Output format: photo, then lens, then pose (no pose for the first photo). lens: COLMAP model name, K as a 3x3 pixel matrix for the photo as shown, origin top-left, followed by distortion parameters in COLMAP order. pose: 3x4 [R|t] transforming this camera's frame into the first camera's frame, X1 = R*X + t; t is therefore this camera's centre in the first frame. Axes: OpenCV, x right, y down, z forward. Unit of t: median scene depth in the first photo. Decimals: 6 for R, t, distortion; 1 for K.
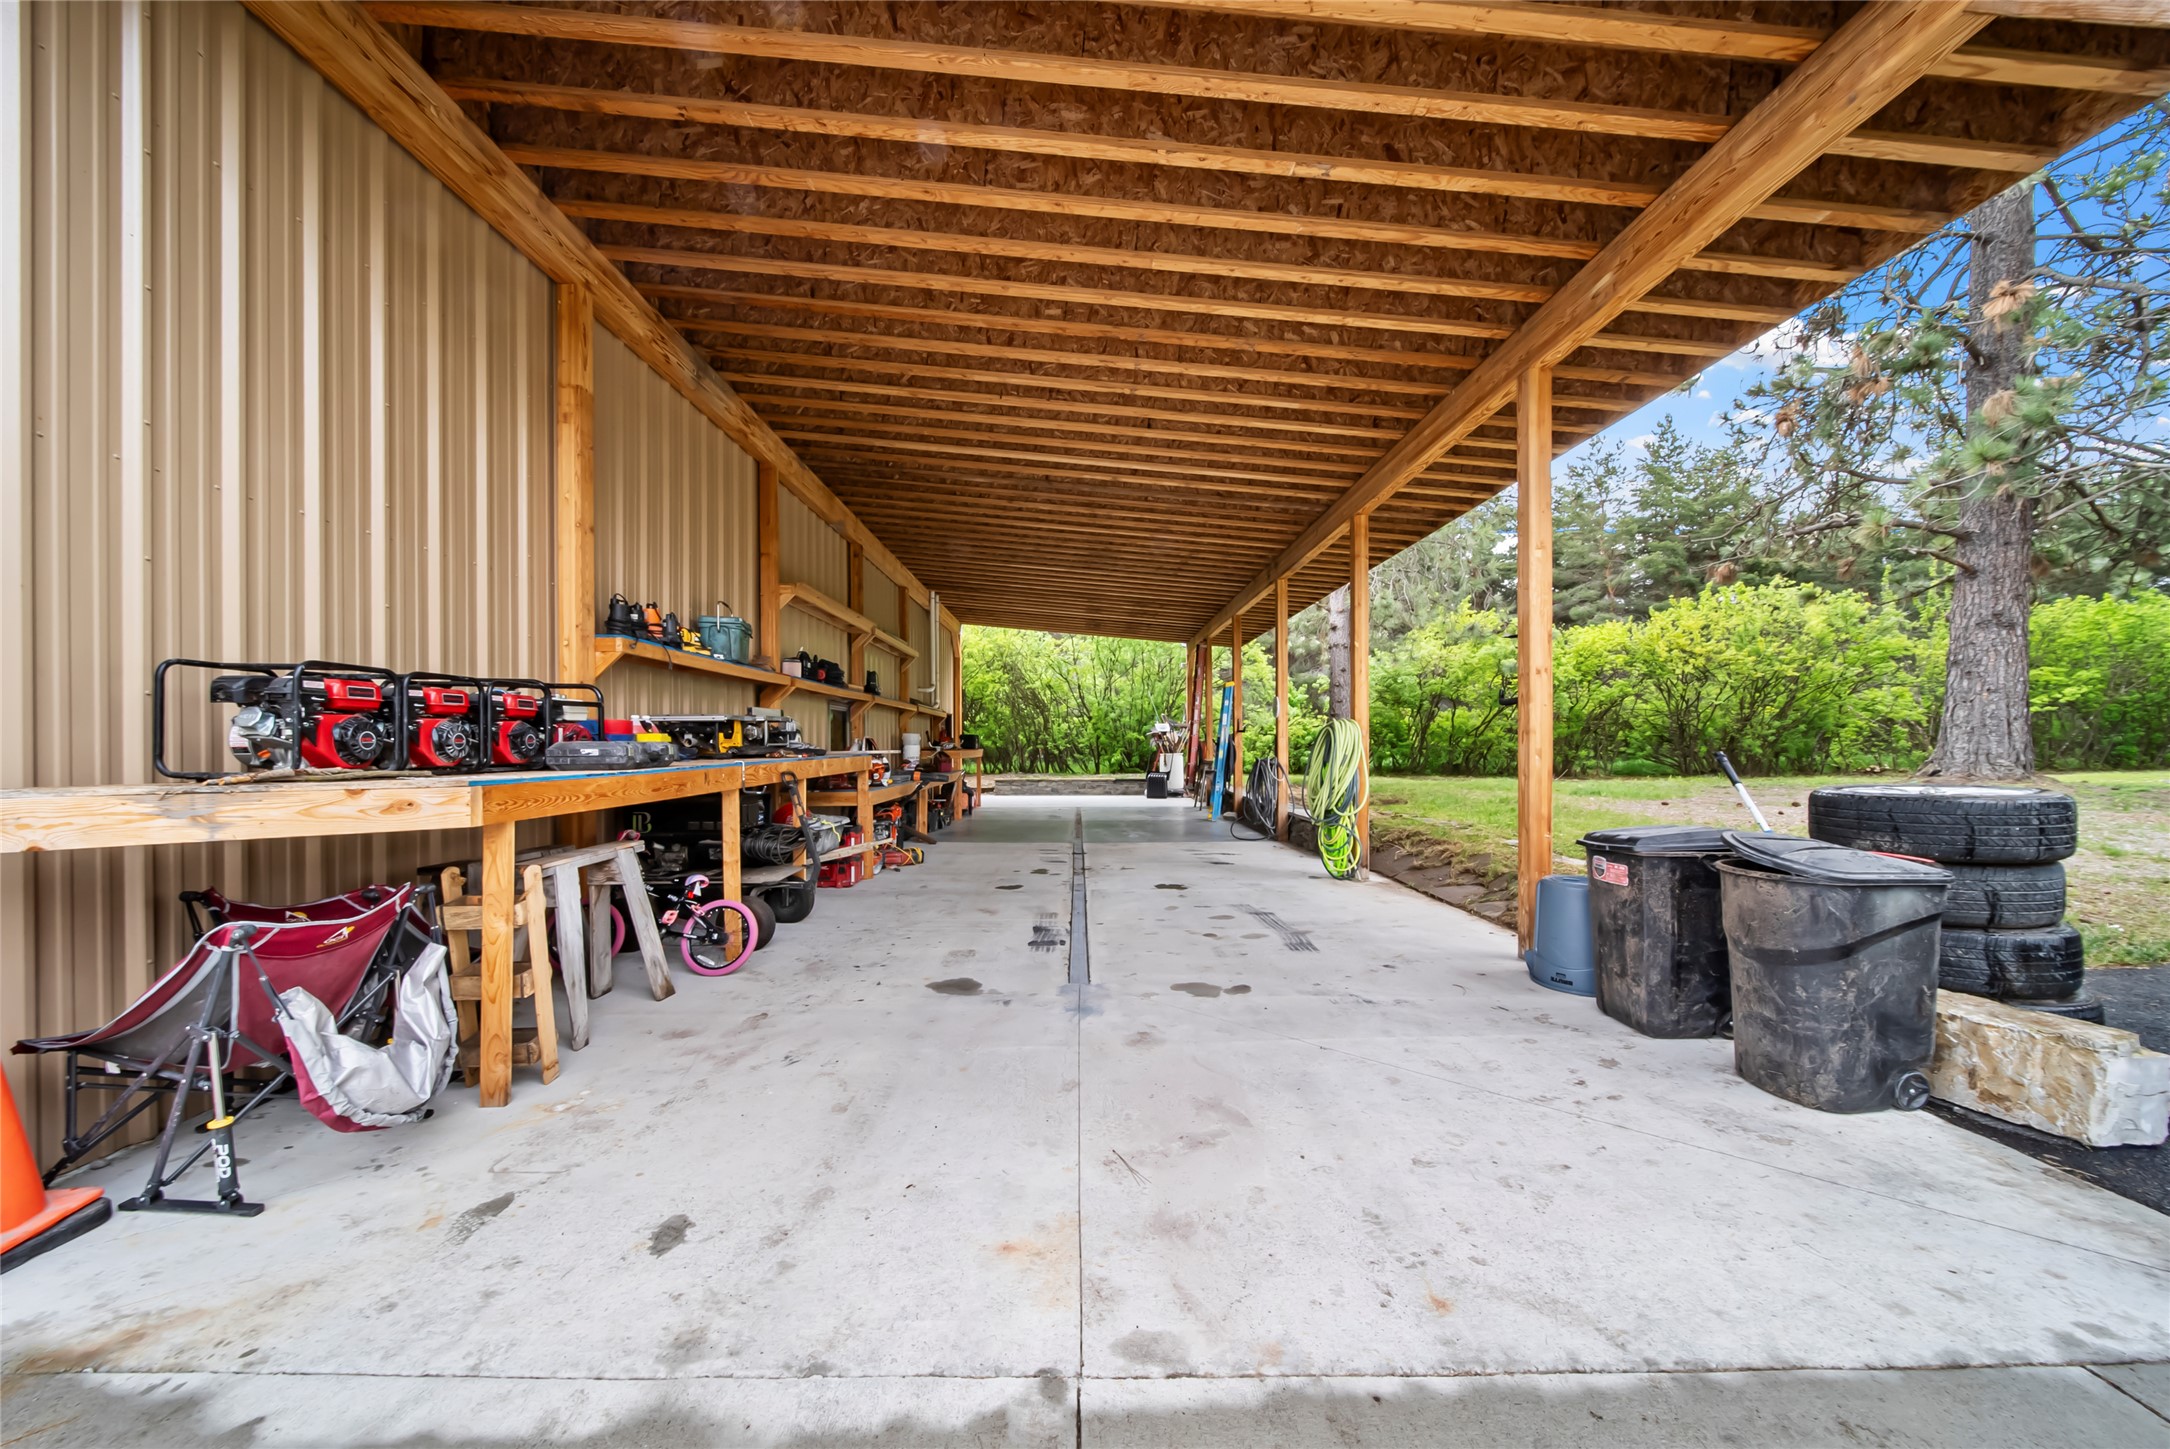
lens RADIAL K [[783.3, 0, 1084.5], [0, 783.3, 736.6], [0, 0, 1]] dist [-0.006183, -0.000268]
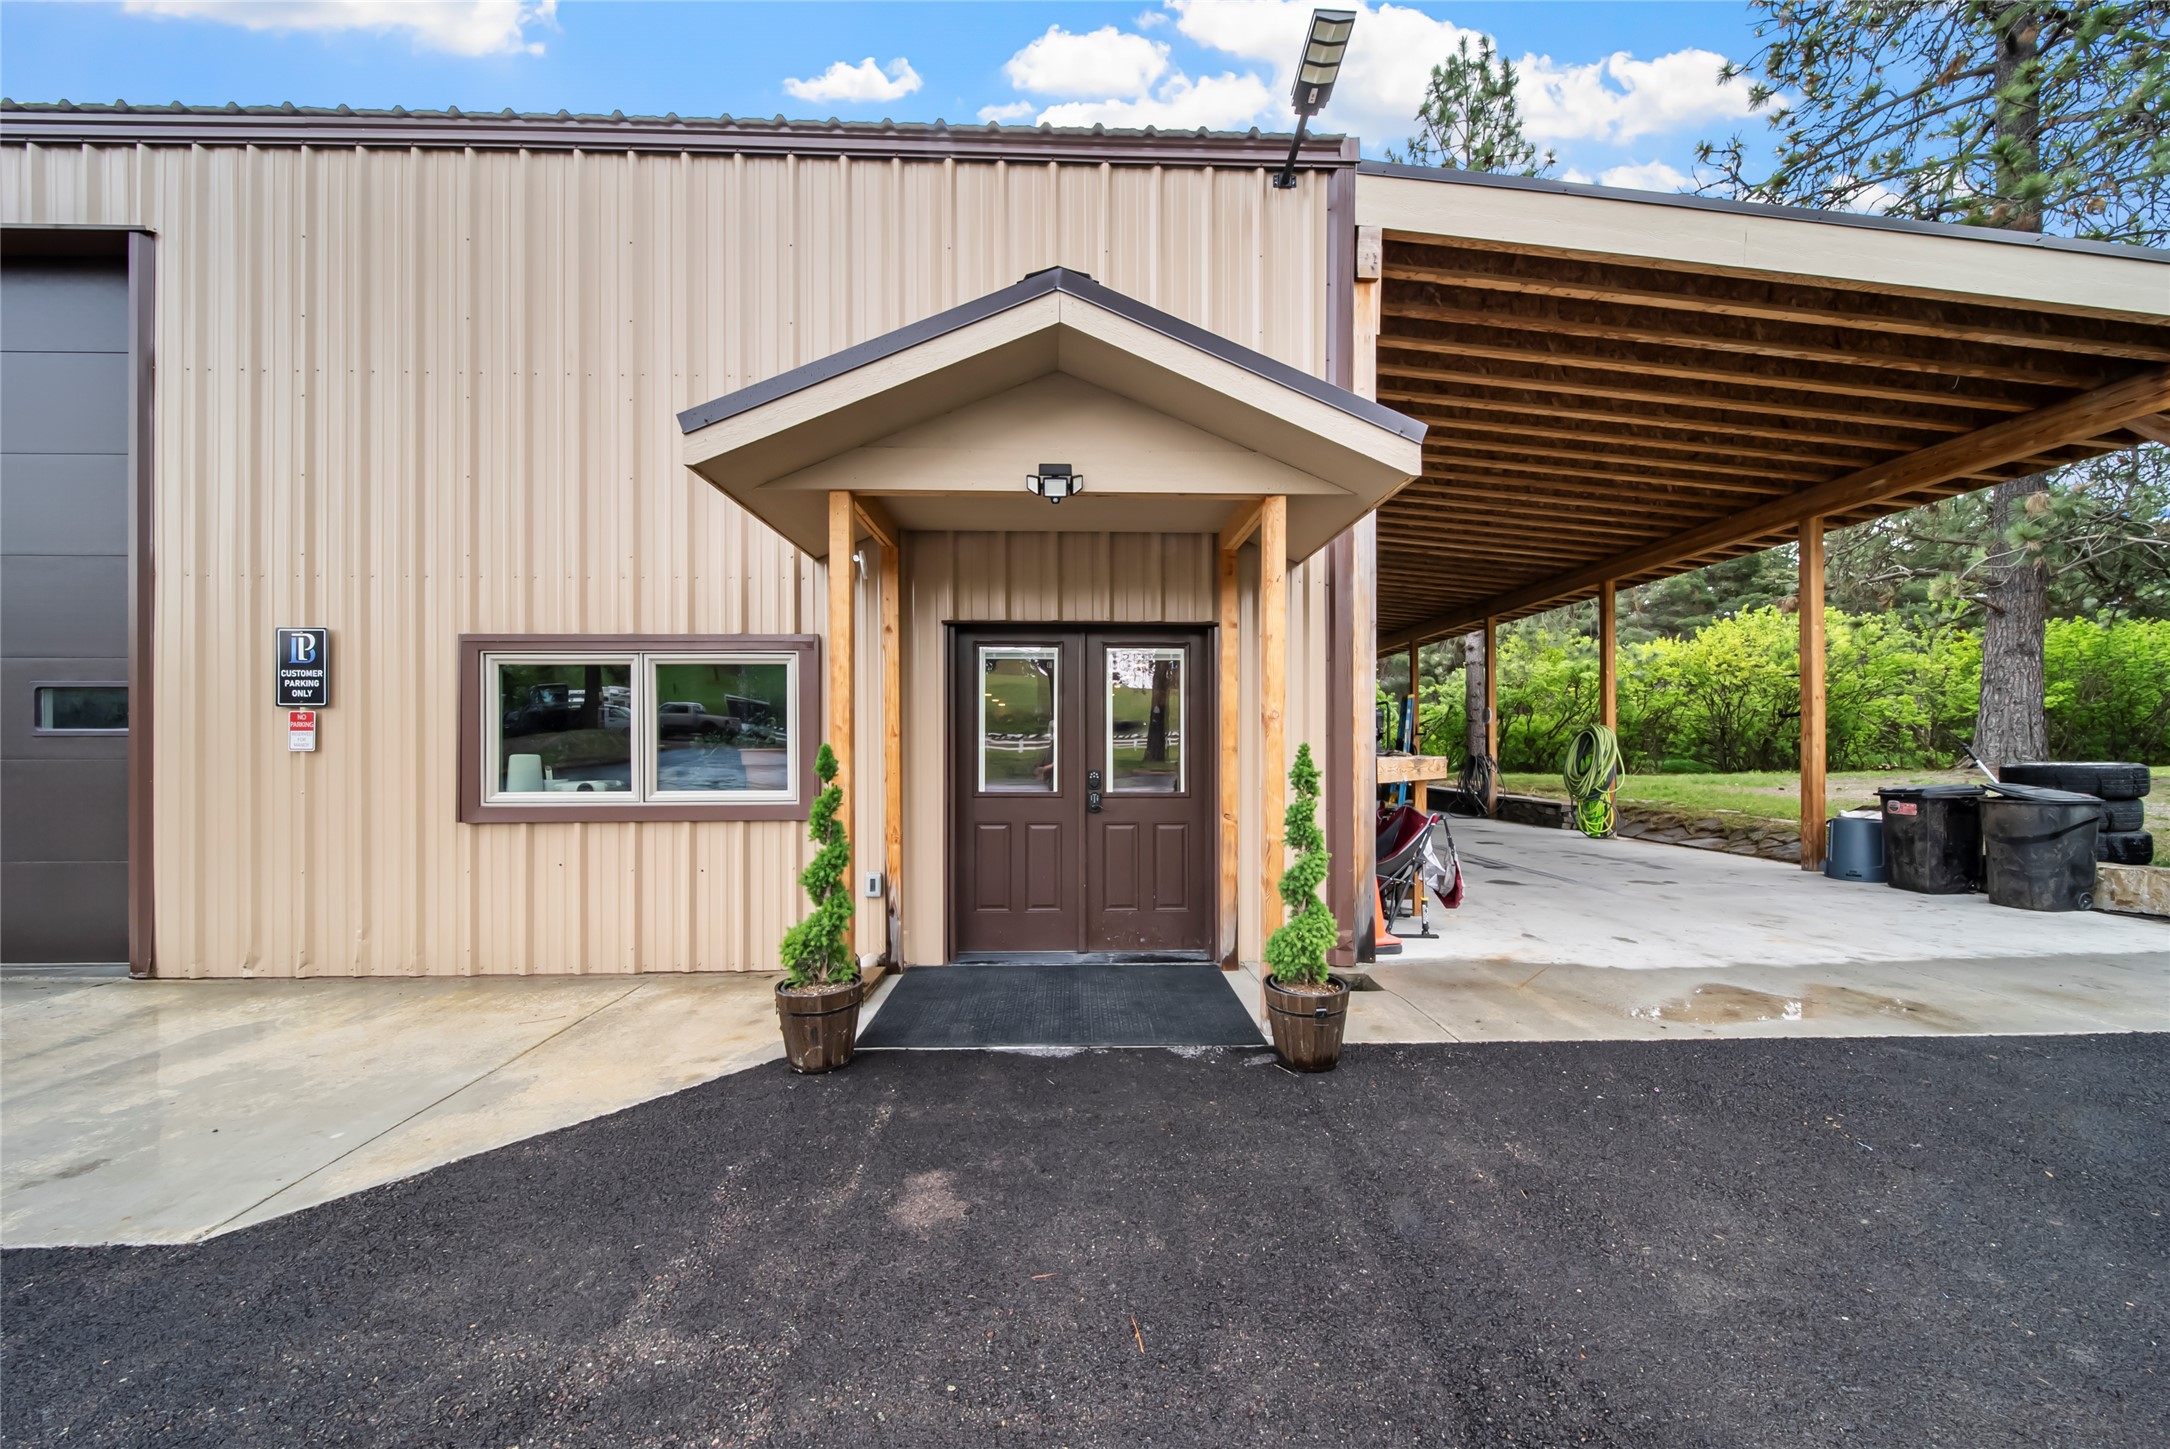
lens RADIAL K [[783.3, 0, 1085.1], [0, 783.3, 732.4], [0, 0, 1]] dist [-0.006183, -0.000268]
pose [[0.999645, -0.000688, 0.026627, -0.565286], [0.000956, 0.999949, -0.010061, 0.003339], [-0.026619, 0.010083, 0.999595, -0.344192]]
